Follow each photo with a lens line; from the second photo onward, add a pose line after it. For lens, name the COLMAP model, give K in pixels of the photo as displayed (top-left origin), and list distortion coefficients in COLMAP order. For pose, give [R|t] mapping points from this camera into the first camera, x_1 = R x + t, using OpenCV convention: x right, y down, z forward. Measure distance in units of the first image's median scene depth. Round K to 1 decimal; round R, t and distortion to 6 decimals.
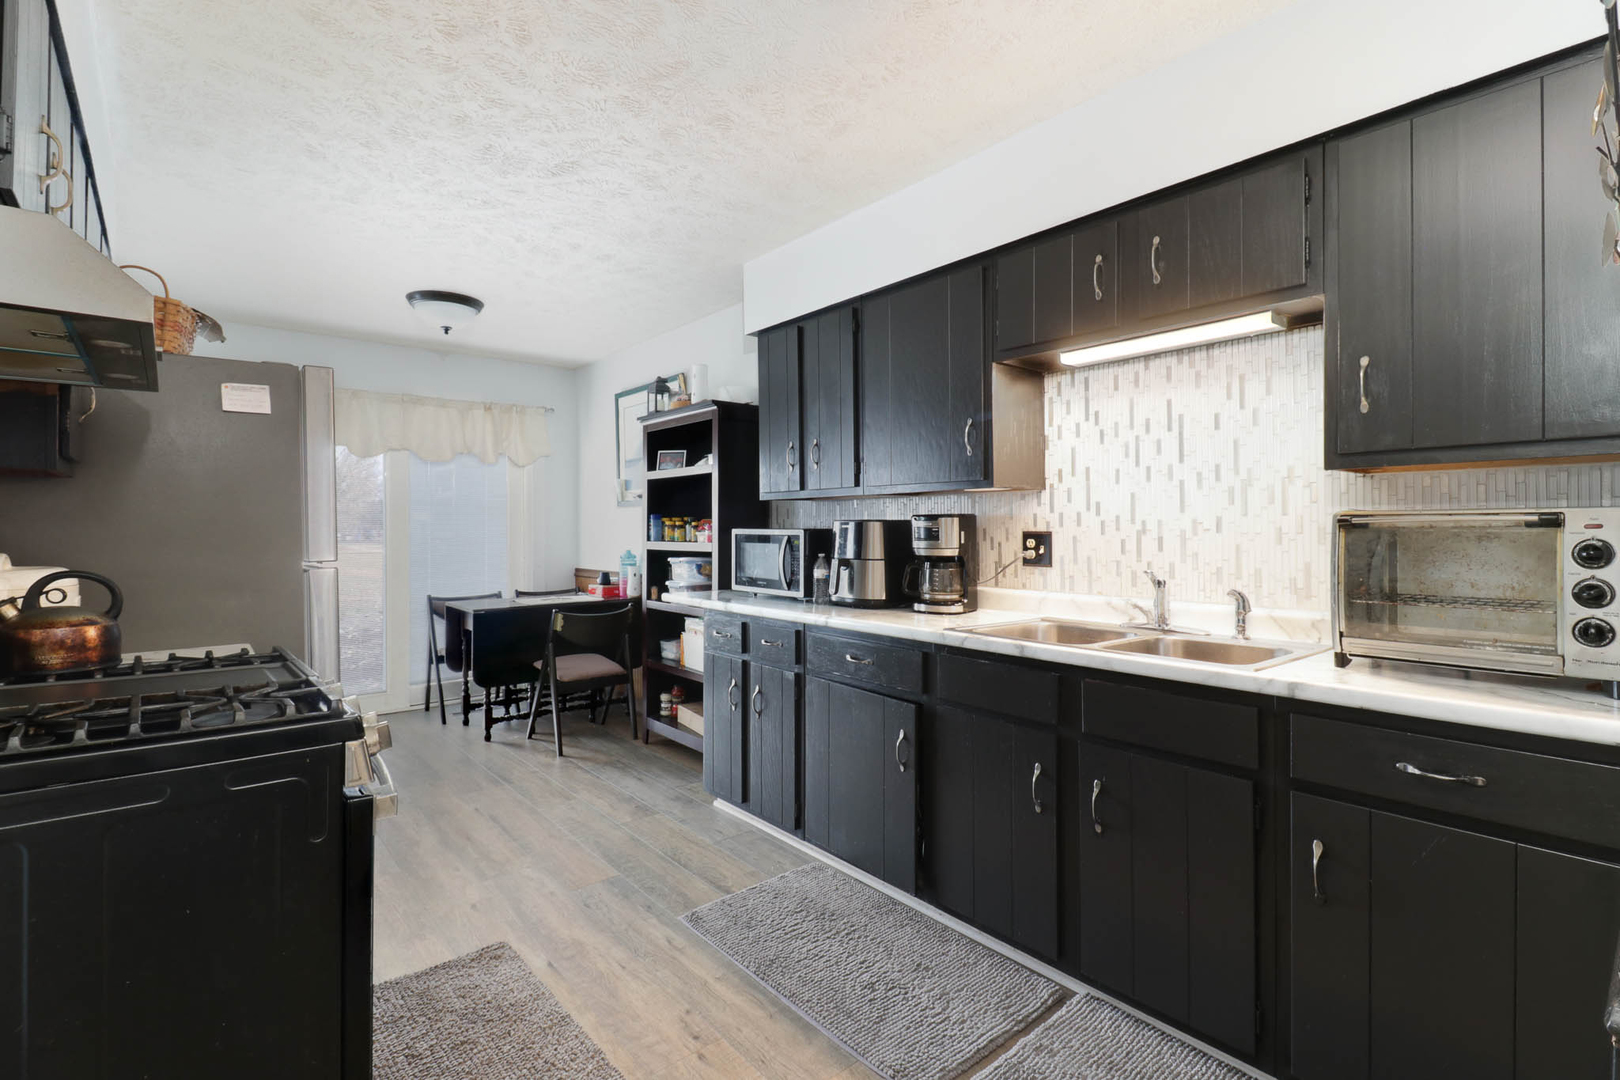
lens RADIAL K [[758.9, 0, 804.7], [0, 758.9, 520.0], [0, 0, 1]] dist [-0.001261, -0.000256]
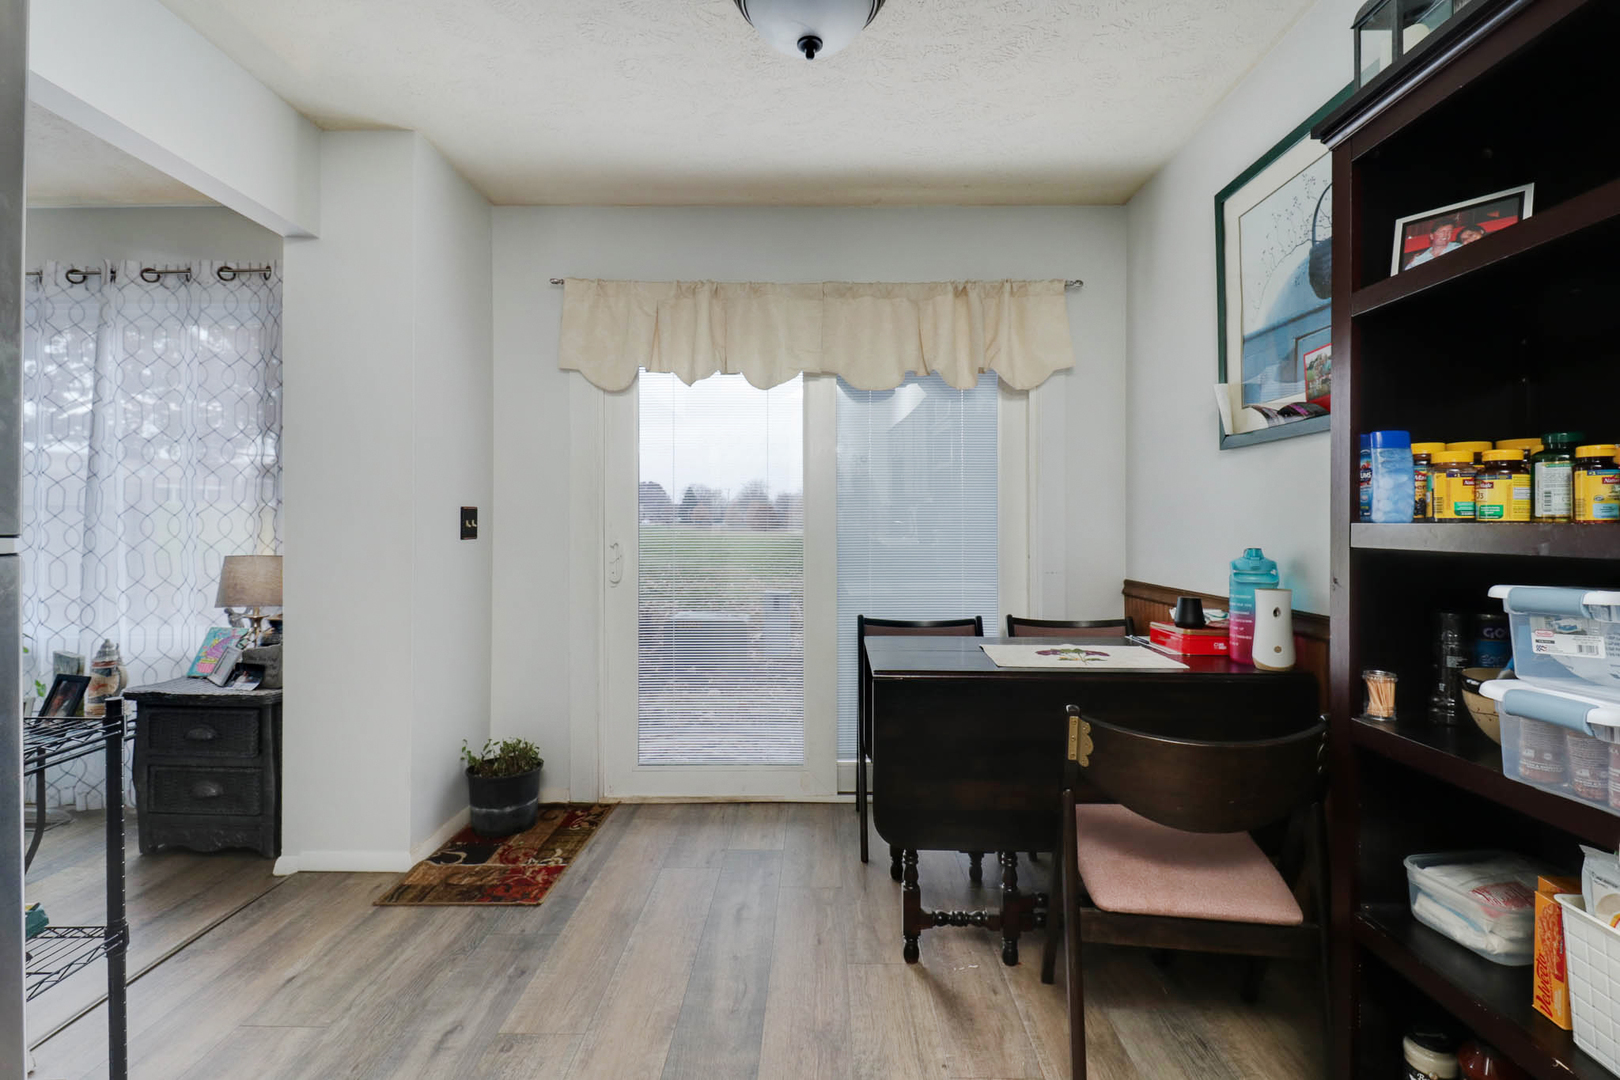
lens RADIAL K [[732.1, 0, 802.0], [0, 732.1, 519.6], [0, 0, 1]] dist [0.022870, 0.000192]
pose [[0.745200, 0.000076, -0.666841, -0.147340], [0.001693, 0.999997, 0.002006, 0.022132], [0.666839, -0.002624, 0.745198, 0.536870]]
